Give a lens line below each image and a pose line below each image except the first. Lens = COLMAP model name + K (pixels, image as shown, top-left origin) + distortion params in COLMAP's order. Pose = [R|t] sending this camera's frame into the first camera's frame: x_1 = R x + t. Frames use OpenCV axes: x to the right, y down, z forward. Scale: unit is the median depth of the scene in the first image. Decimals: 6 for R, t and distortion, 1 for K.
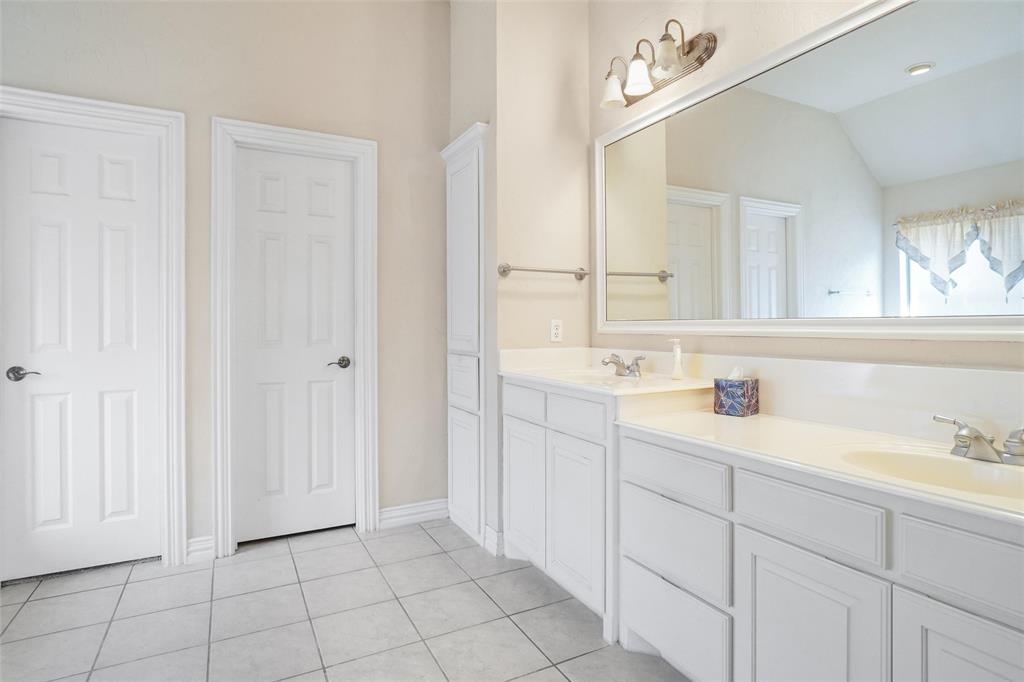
lens RADIAL K [[541.8, 0, 513.2], [0, 541.8, 331.9], [0, 0, 1]] dist [-0.031489, 0.001707]
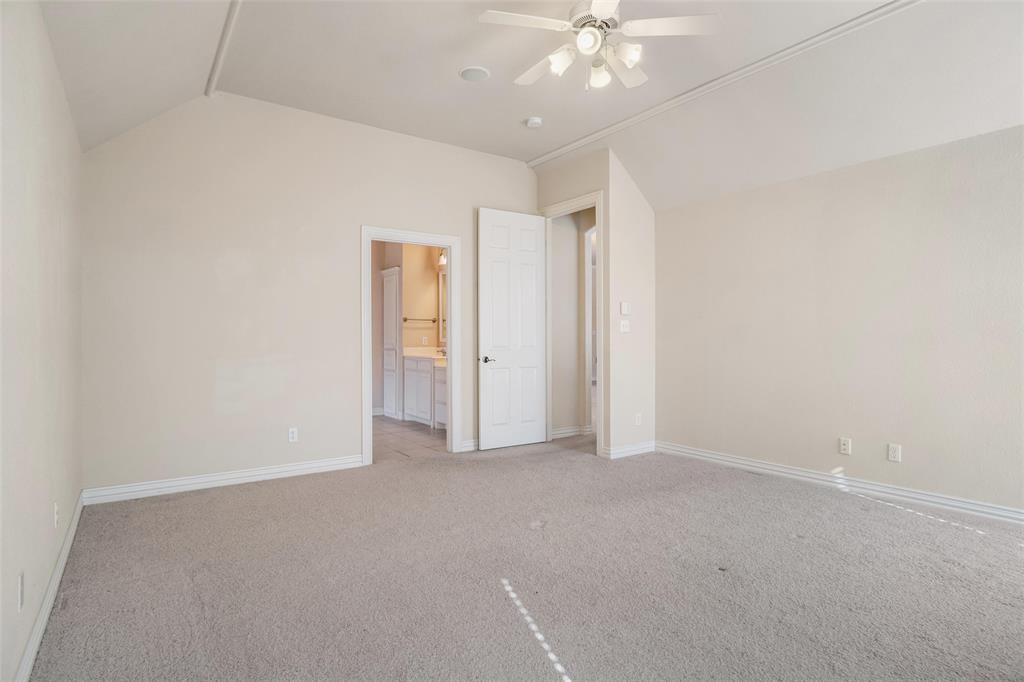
lens RADIAL K [[541.8, 0, 510.7], [0, 541.8, 343.5], [0, 0, 1]] dist [-0.031489, 0.001707]
pose [[0.991417, 0.004400, 0.130664, 0.159562], [-0.003018, 0.999937, -0.010777, 0.040198], [-0.130703, 0.010290, 0.991368, -1.857913]]
